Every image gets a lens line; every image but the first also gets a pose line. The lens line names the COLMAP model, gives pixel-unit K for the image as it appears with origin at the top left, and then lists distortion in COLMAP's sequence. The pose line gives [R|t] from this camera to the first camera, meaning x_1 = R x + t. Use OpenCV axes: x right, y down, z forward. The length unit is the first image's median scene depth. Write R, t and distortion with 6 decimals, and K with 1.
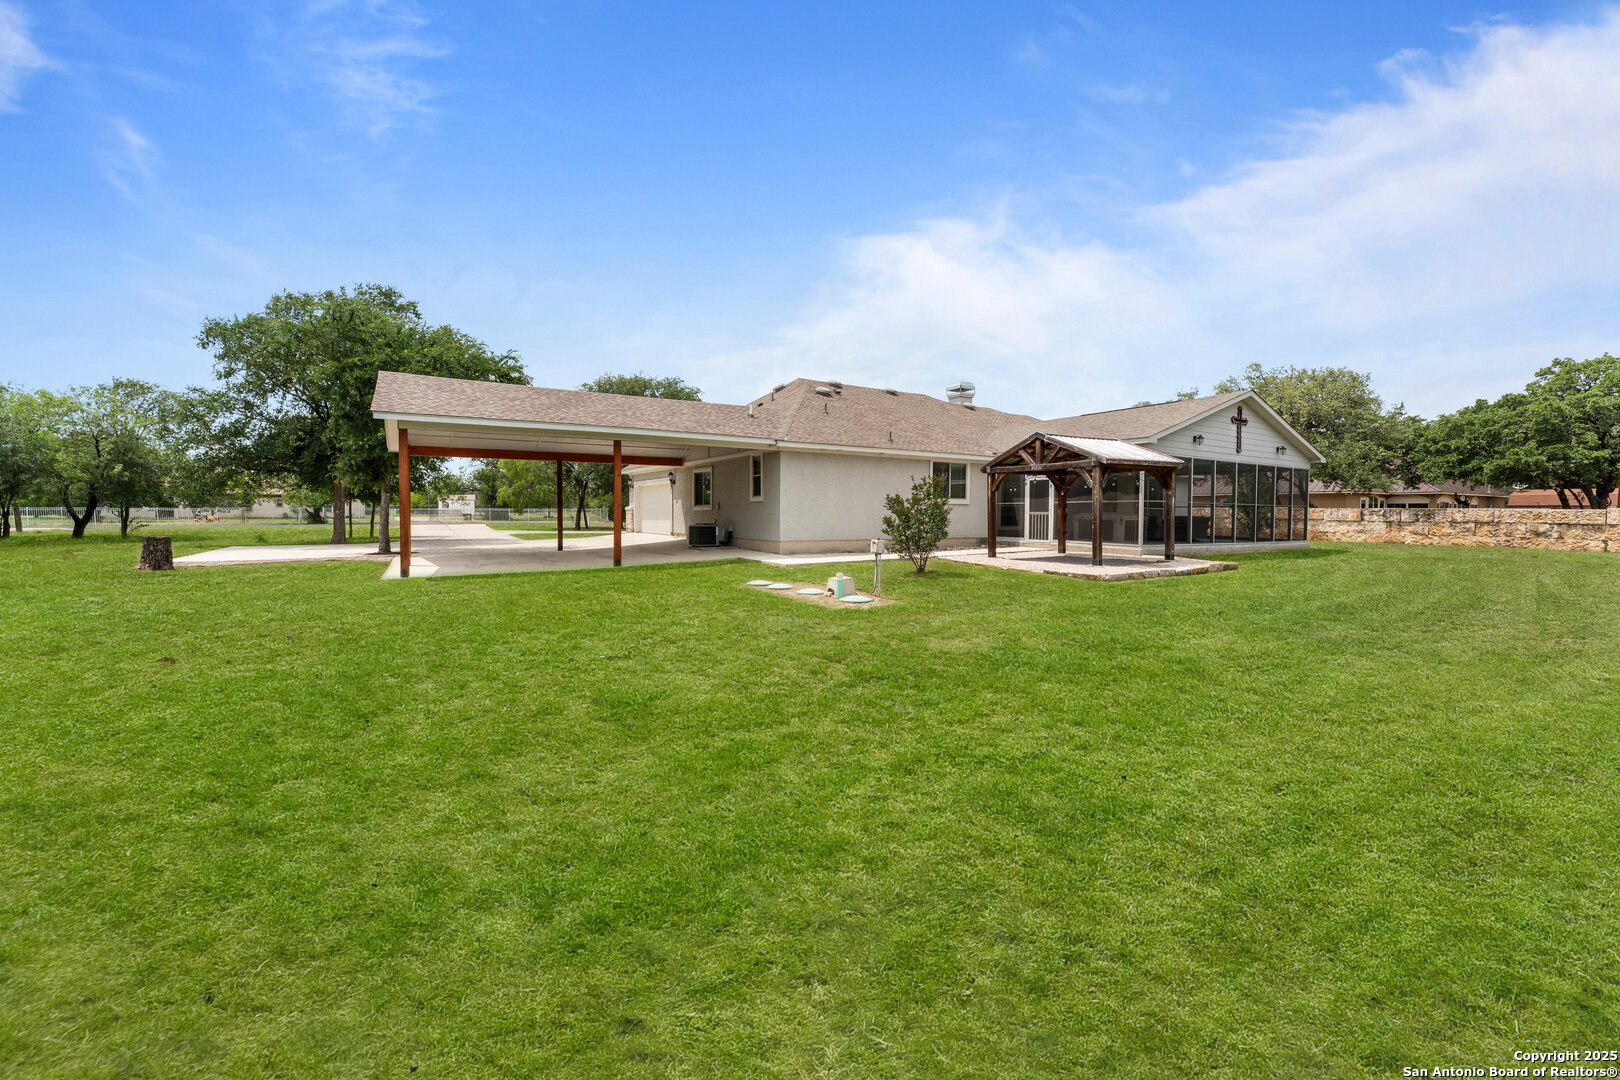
lens RADIAL K [[651.7, 0, 818.1], [0, 651.7, 530.5], [0, 0, 1]] dist [-0.003079, -0.001041]
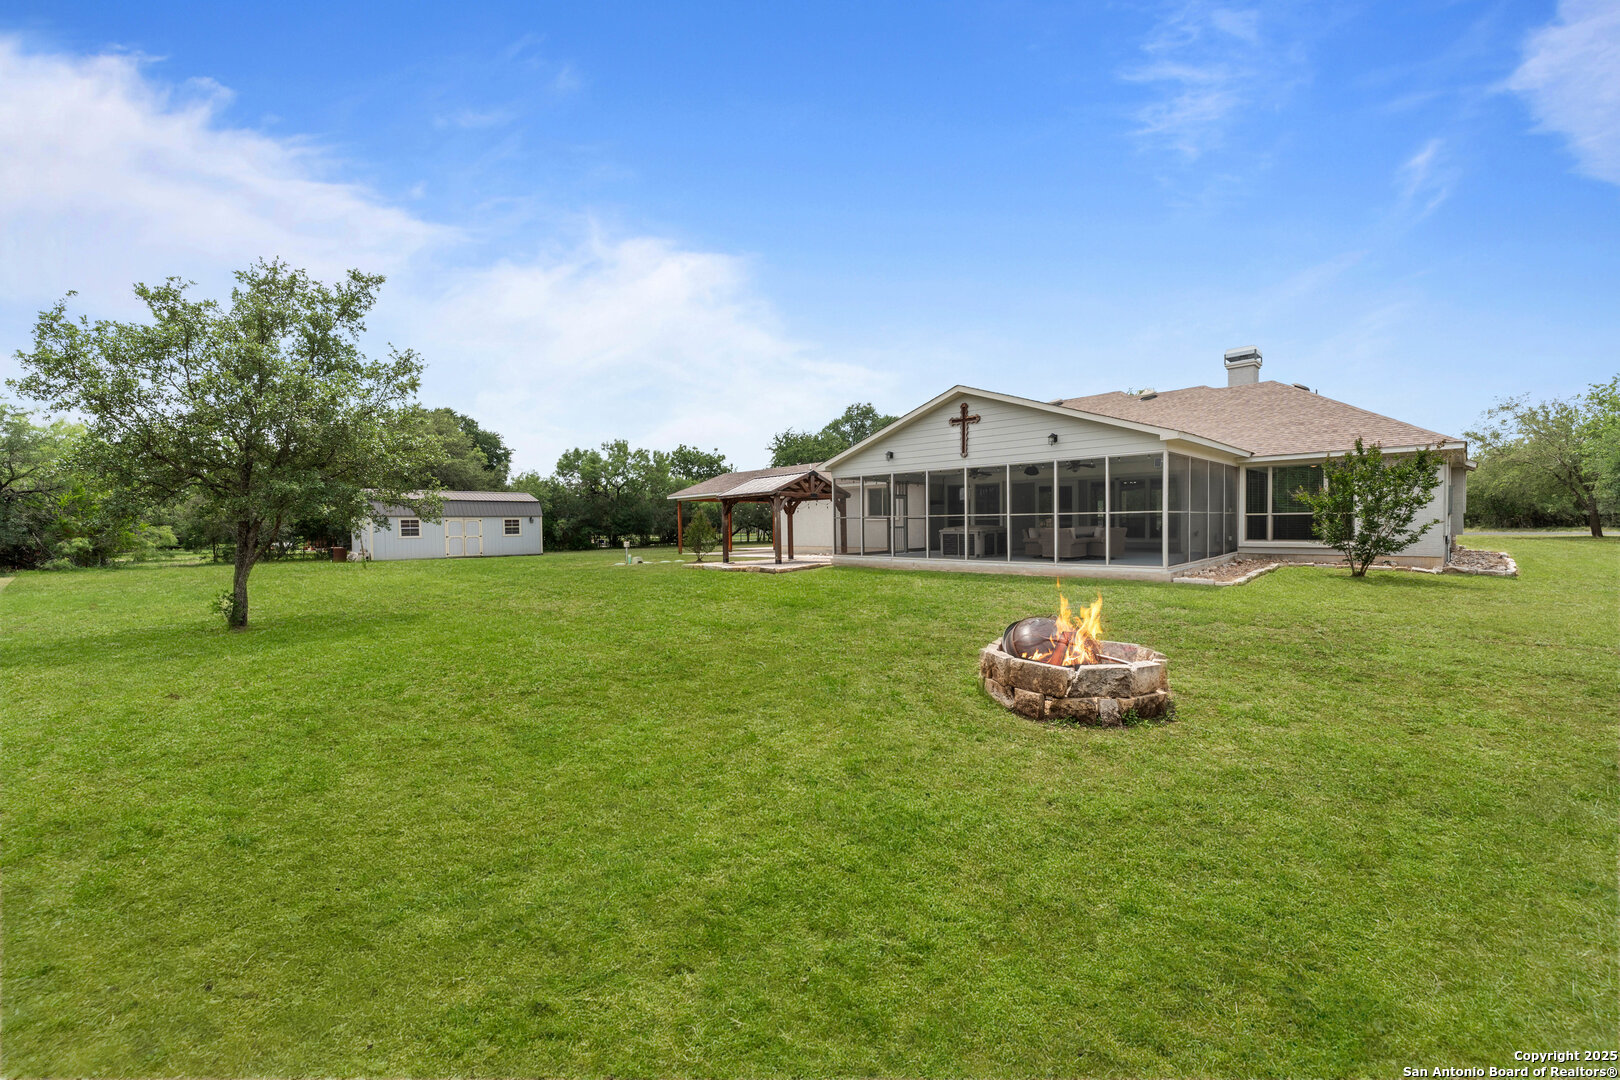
lens RADIAL K [[651.7, 0, 808.3], [0, 651.7, 534.3], [0, 0, 1]] dist [-0.003079, -0.001041]
pose [[0.202865, 0.002676, -0.979203, 1.389149], [-0.011198, 0.999937, 0.000413, -0.013788], [0.979143, 0.010881, 0.202882, 0.592284]]
